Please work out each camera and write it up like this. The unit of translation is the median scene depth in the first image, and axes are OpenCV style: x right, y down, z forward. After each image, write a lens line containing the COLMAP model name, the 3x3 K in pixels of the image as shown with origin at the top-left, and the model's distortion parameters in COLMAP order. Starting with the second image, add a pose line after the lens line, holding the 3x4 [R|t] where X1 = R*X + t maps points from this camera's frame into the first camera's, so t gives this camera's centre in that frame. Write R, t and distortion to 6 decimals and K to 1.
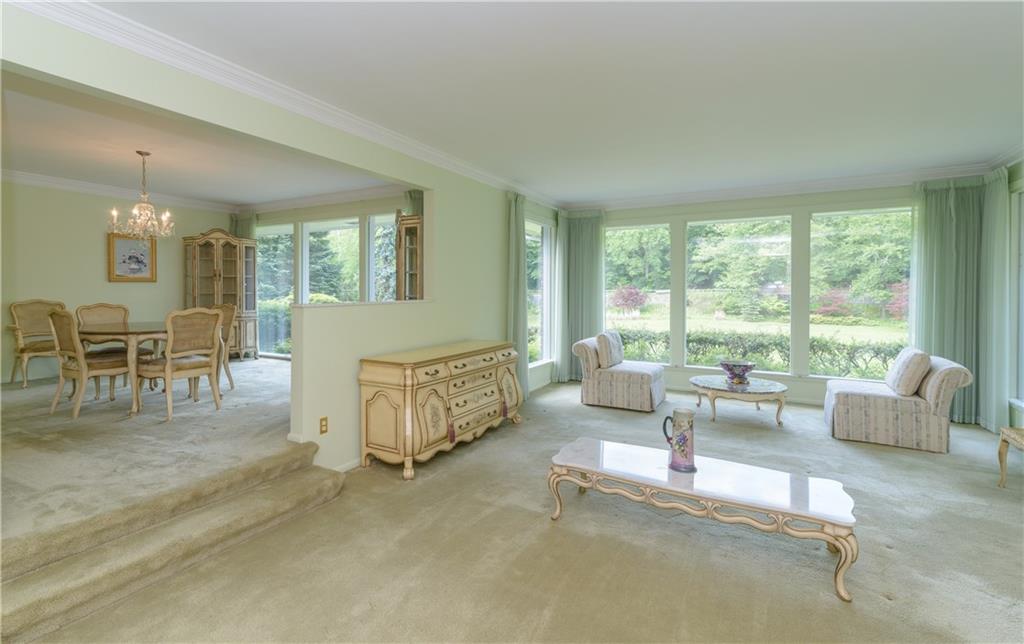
lens RADIAL K [[486.8, 0, 488.6], [0, 486.8, 294.2], [0, 0, 1]] dist [0.011721, -0.000600]
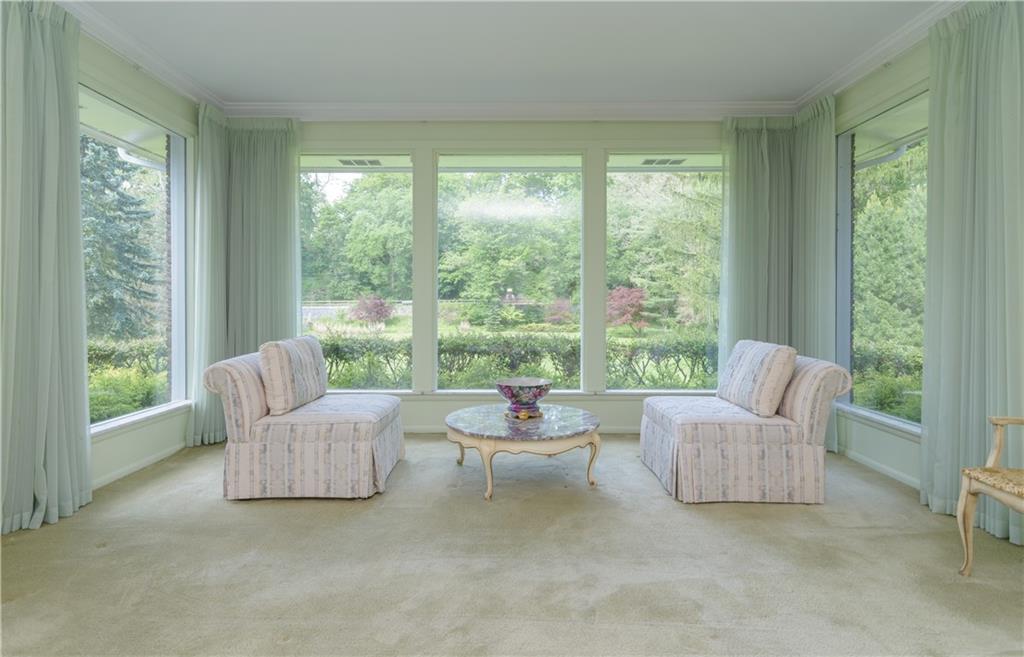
lens RADIAL K [[534.2, 0, 507.6], [0, 534.2, 304.8], [0, 0, 1]] dist [0.003887, 0.000306]
pose [[0.865572, -0.005657, 0.500753, 0.217524], [0.007701, 0.999968, -0.002014, 0.061573], [-0.500726, 0.005600, 0.865588, 0.560575]]
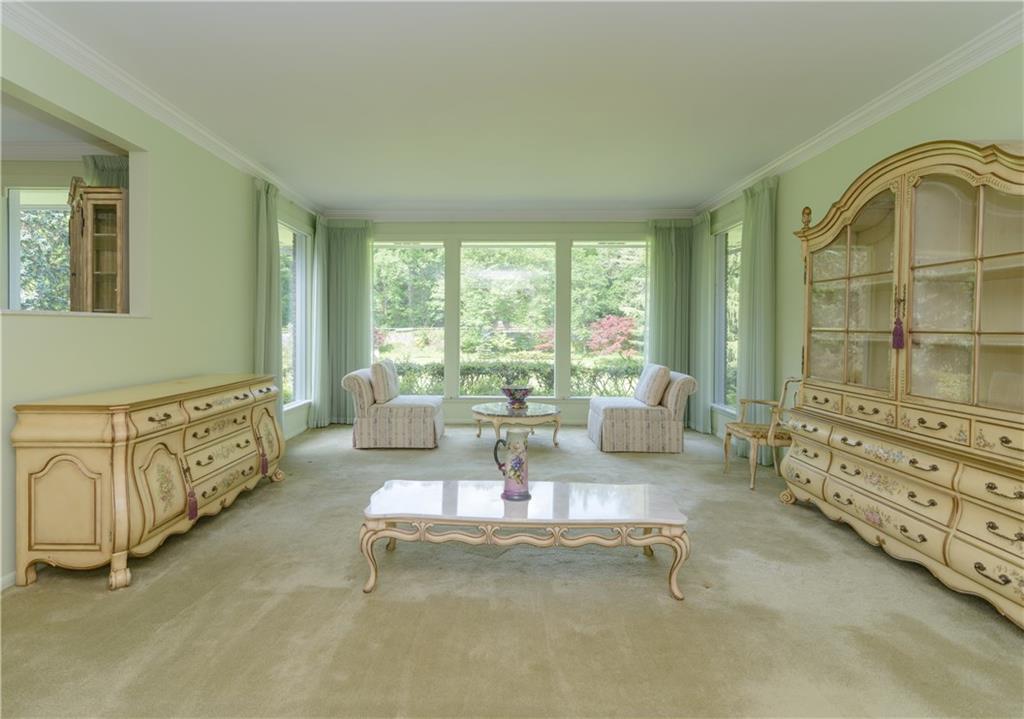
lens RADIAL K [[538.4, 0, 494.8], [0, 538.4, 334.5], [0, 0, 1]] dist [0.015728, -0.002759]
pose [[0.868967, -0.004495, 0.494850, -0.068287], [0.003671, 0.999990, 0.002636, 0.038781], [-0.494857, -0.000474, 0.868974, 0.110489]]
